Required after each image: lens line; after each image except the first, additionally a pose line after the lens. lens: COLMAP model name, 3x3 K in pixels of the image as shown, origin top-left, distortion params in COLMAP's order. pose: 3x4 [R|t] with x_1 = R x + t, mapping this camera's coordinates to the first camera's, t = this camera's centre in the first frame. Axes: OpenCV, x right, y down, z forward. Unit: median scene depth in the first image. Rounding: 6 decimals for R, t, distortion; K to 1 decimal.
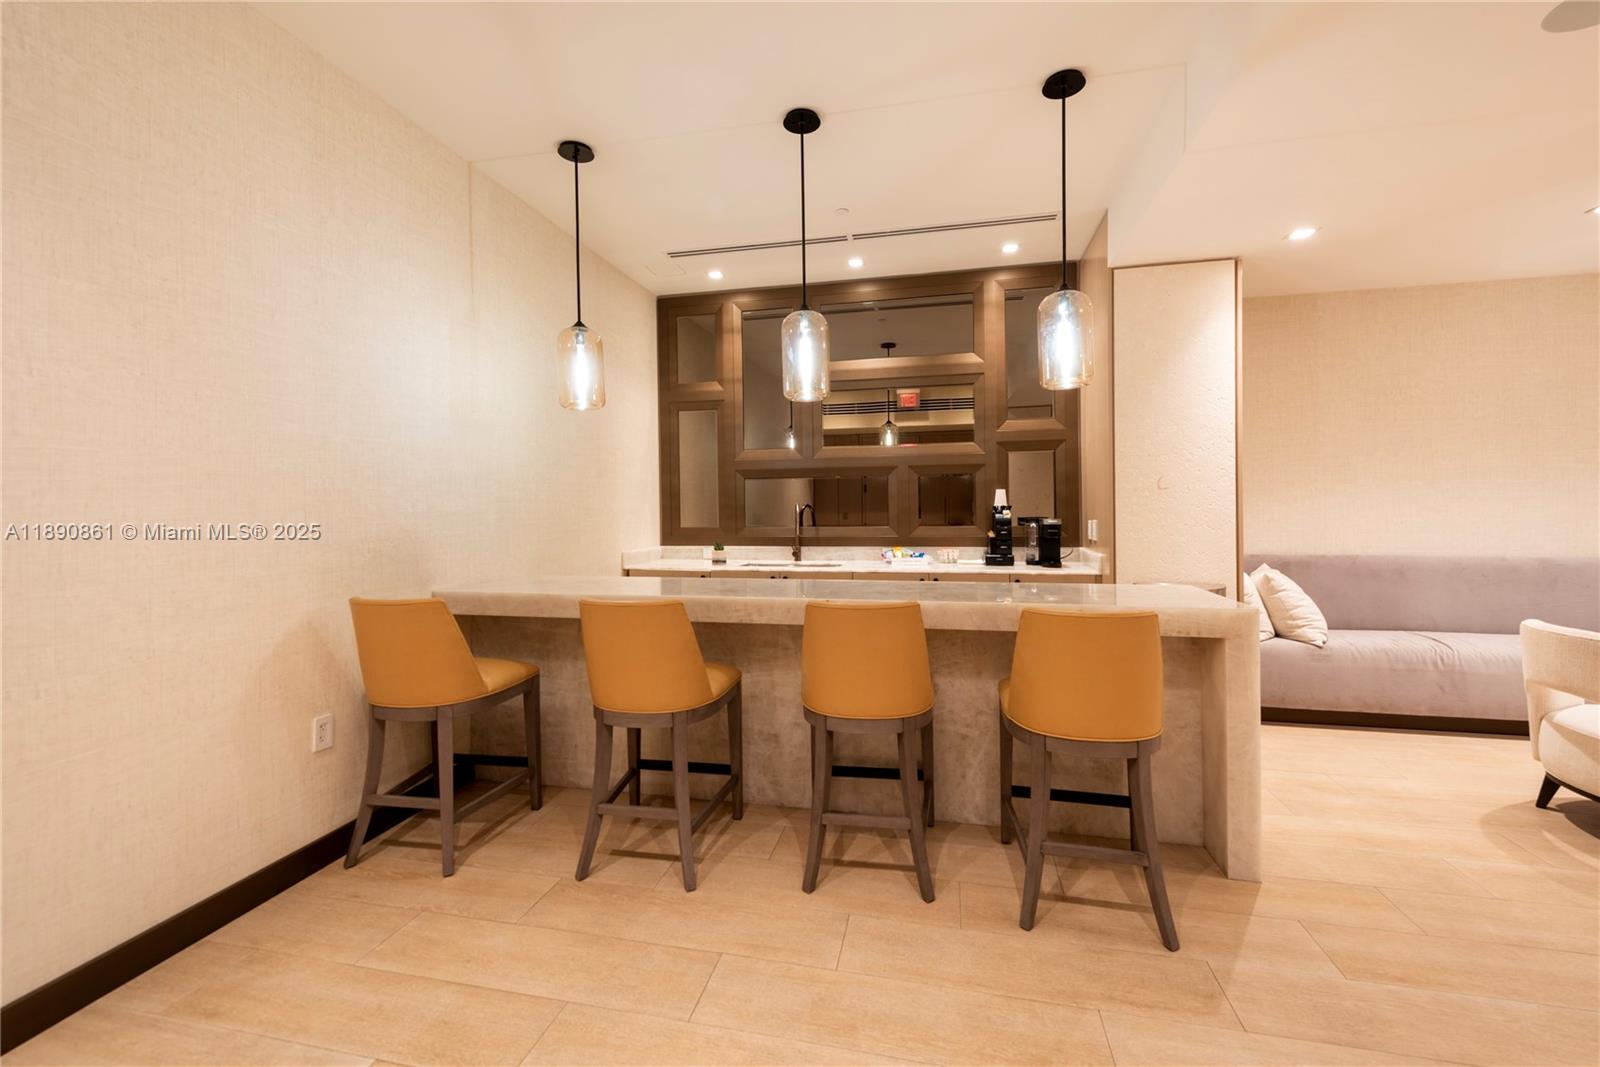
lens RADIAL K [[669.2, 0, 800.0], [0, 669.2, 505.9], [0, 0, 1]] dist [0.000115, -0.000041]
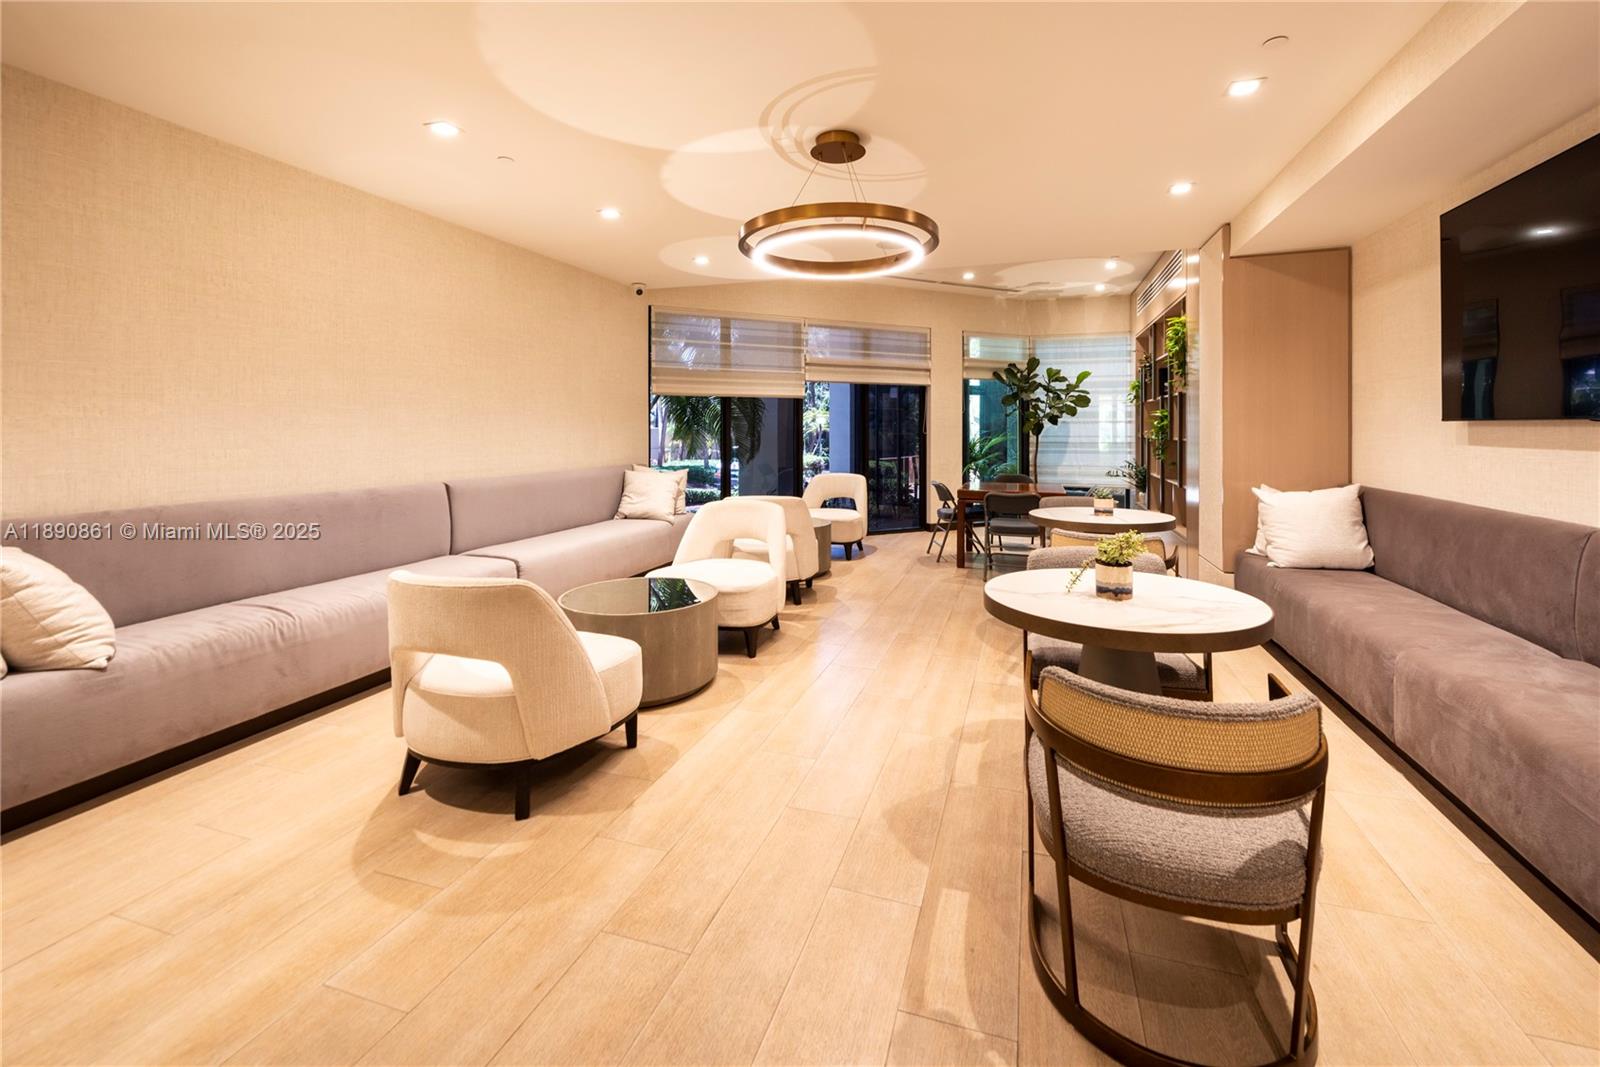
lens RADIAL K [[680.2, 0, 800.8], [0, 680.2, 422.4], [0, 0, 1]] dist [0.009165, -0.000788]
pose [[0.102789, 0.011042, 0.994642, 0.234433], [0.003711, 0.999927, -0.011484, -0.002522], [-0.994696, 0.004872, 0.102740, 0.323229]]
